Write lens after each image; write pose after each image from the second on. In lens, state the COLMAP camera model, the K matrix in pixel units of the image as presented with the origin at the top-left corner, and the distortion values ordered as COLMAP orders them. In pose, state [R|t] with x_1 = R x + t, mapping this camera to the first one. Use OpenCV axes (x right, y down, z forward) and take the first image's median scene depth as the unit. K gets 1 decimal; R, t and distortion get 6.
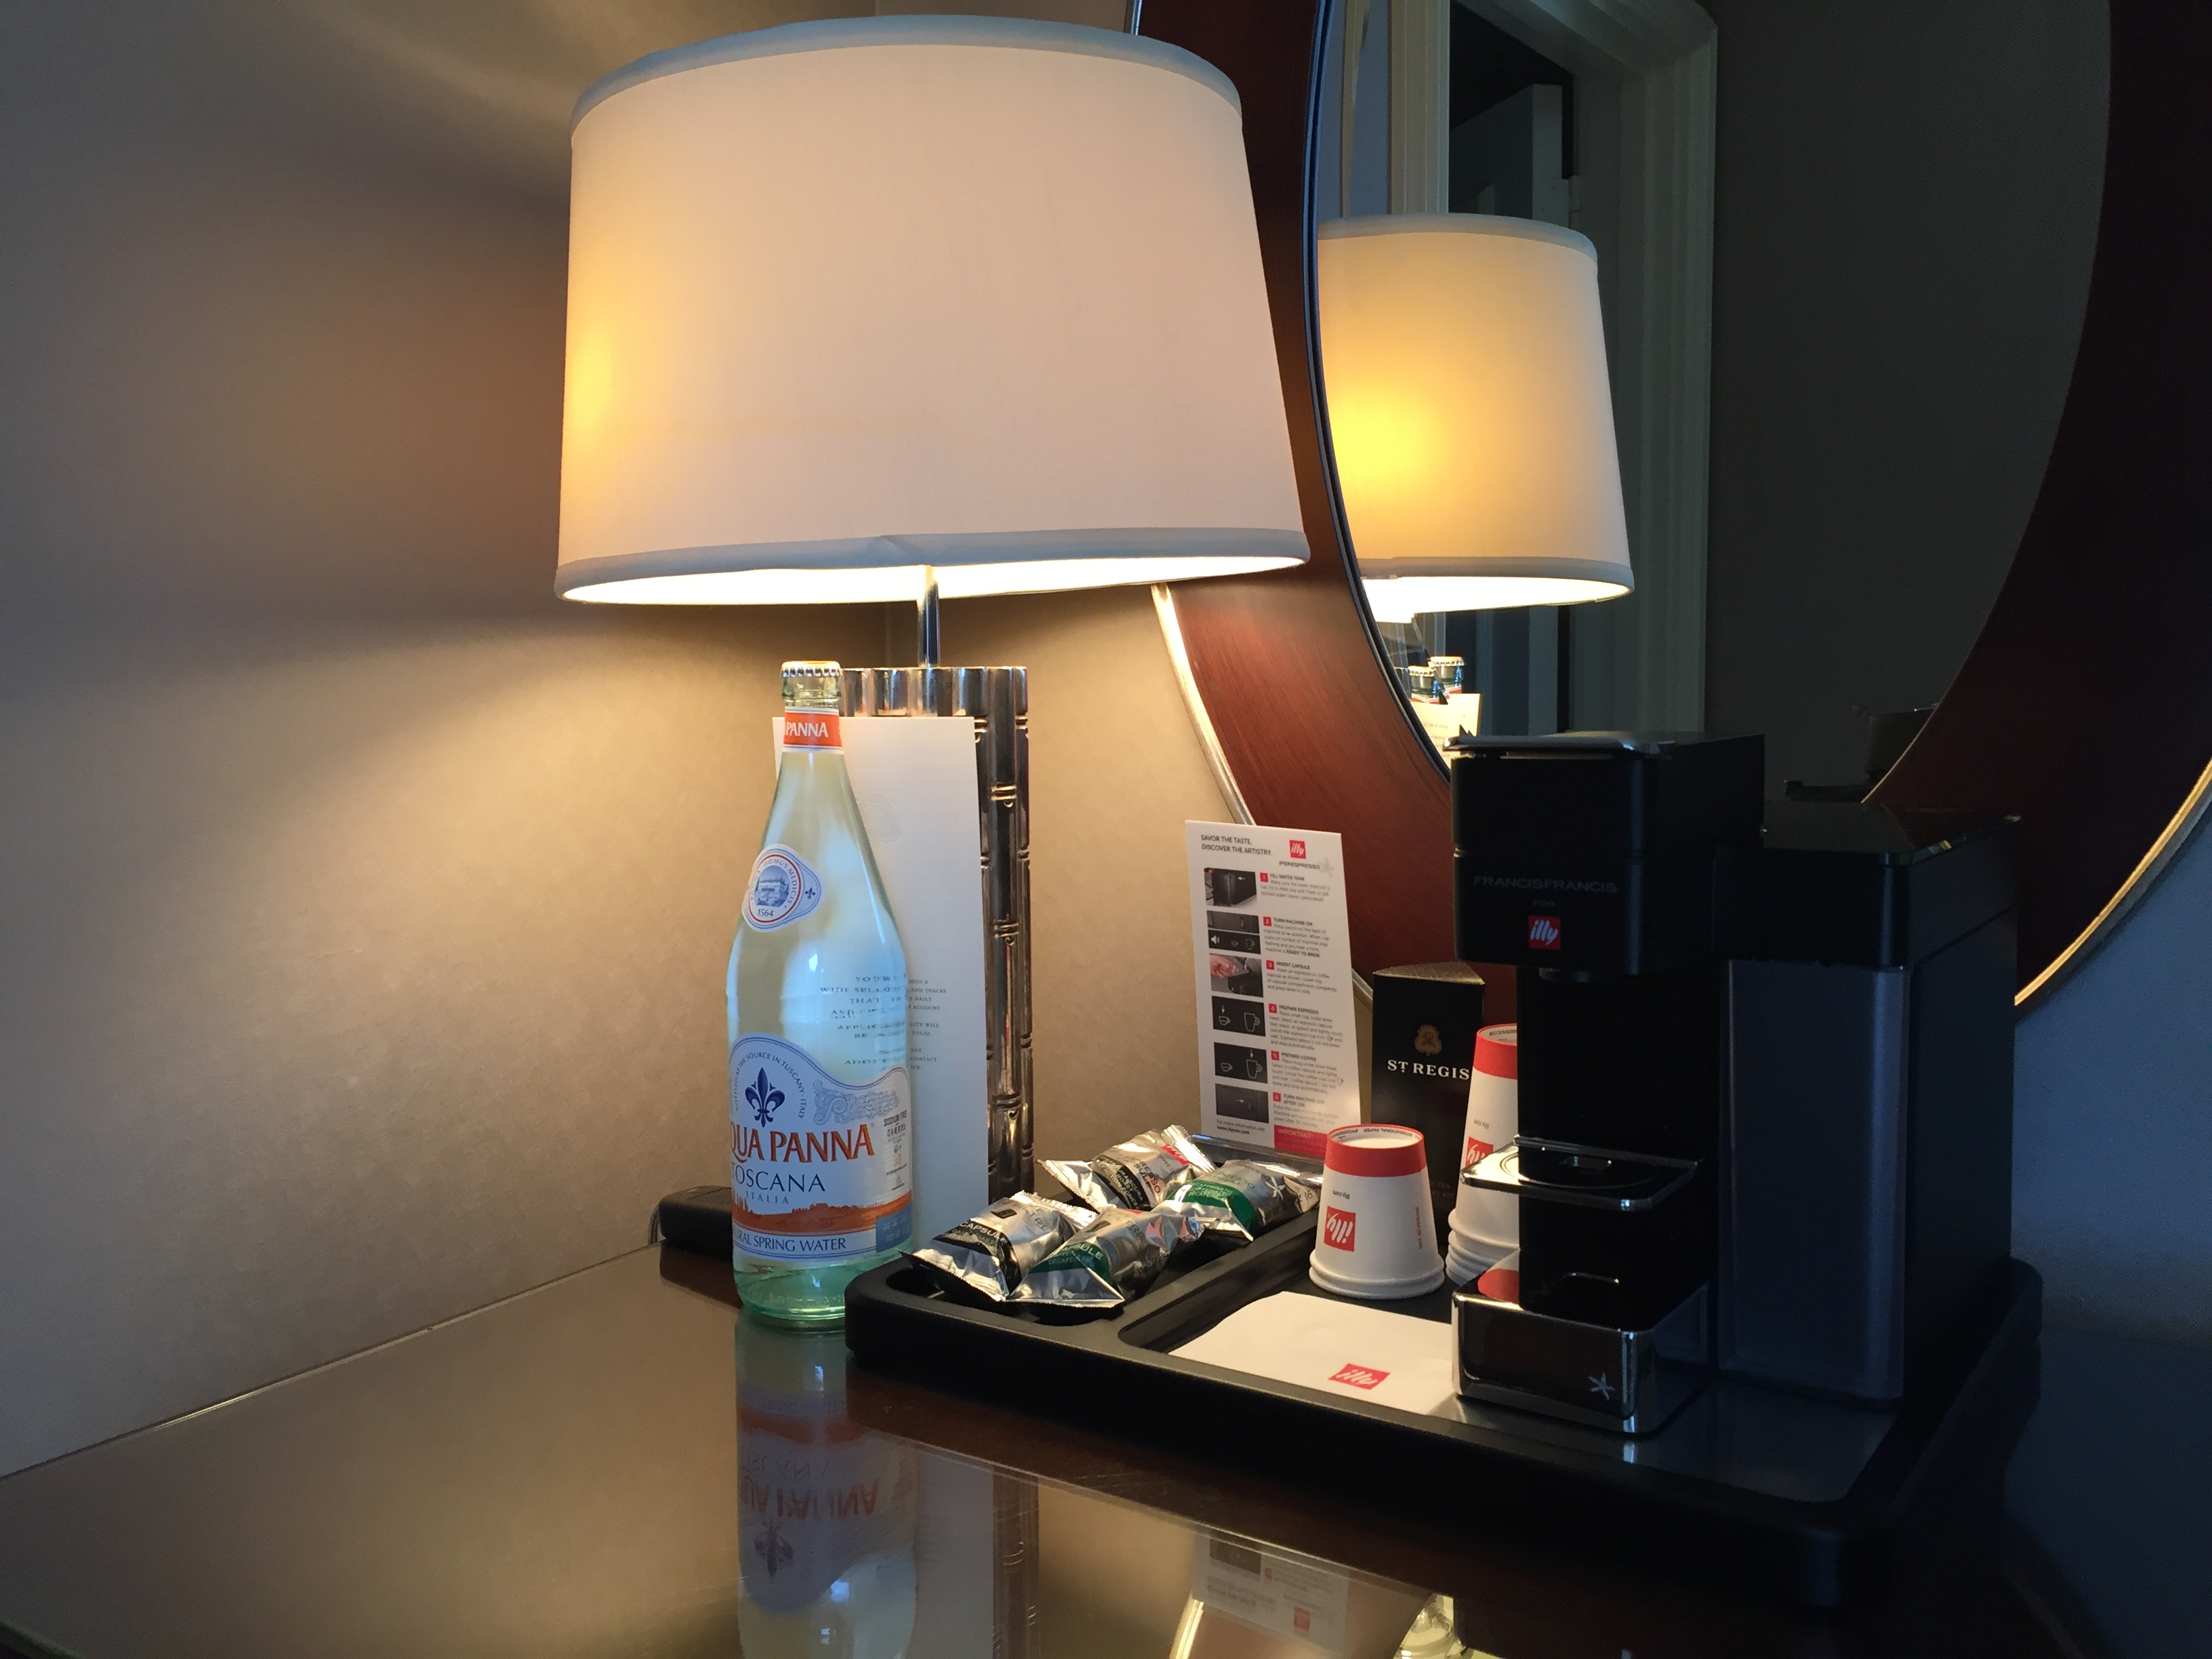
lens RADIAL K [[1890.8, 0, 1106.0], [0, 1890.8, 829.5], [0, 0, 1]] dist [0.070175, -0.113461]
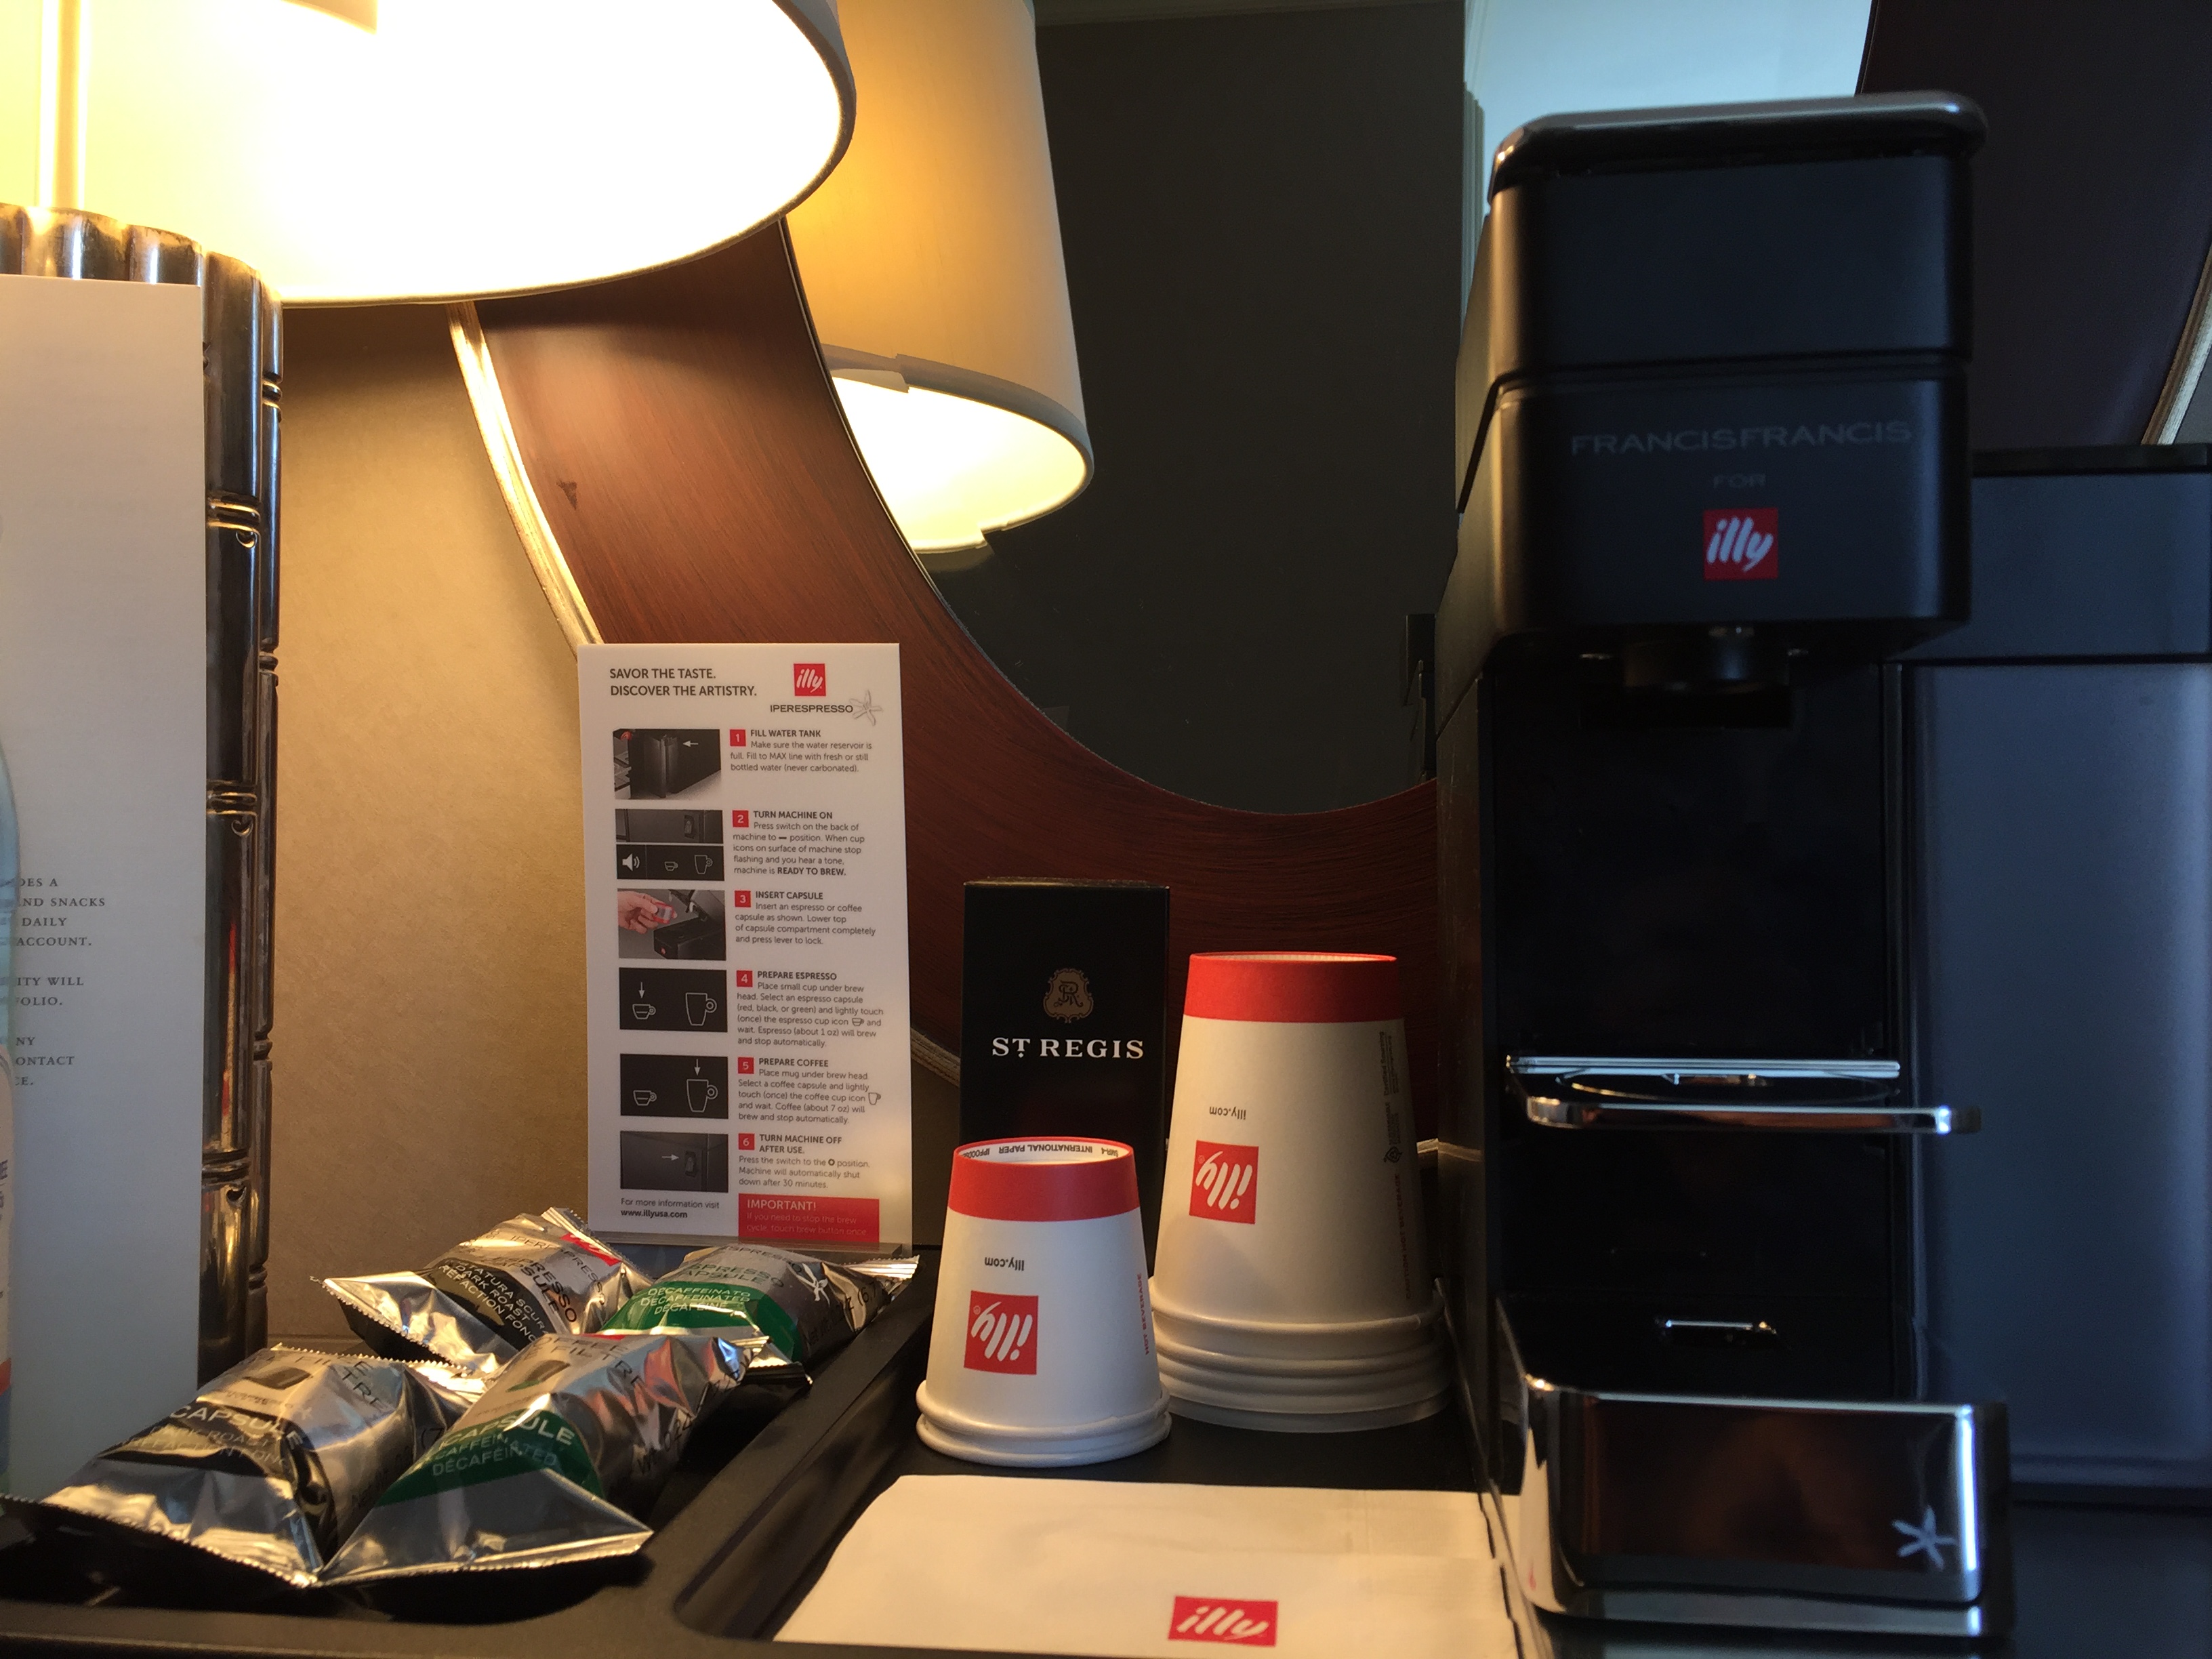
lens RADIAL K [[1890.8, 0, 1106.0], [0, 1890.8, 829.5], [0, 0, 1]] dist [0.070175, -0.113461]
pose [[0.882626, 0.026177, 0.469346, -0.082903], [0.027532, 0.993855, -0.107207, 0.115898], [-0.469268, 0.107546, 0.876482, 0.463830]]
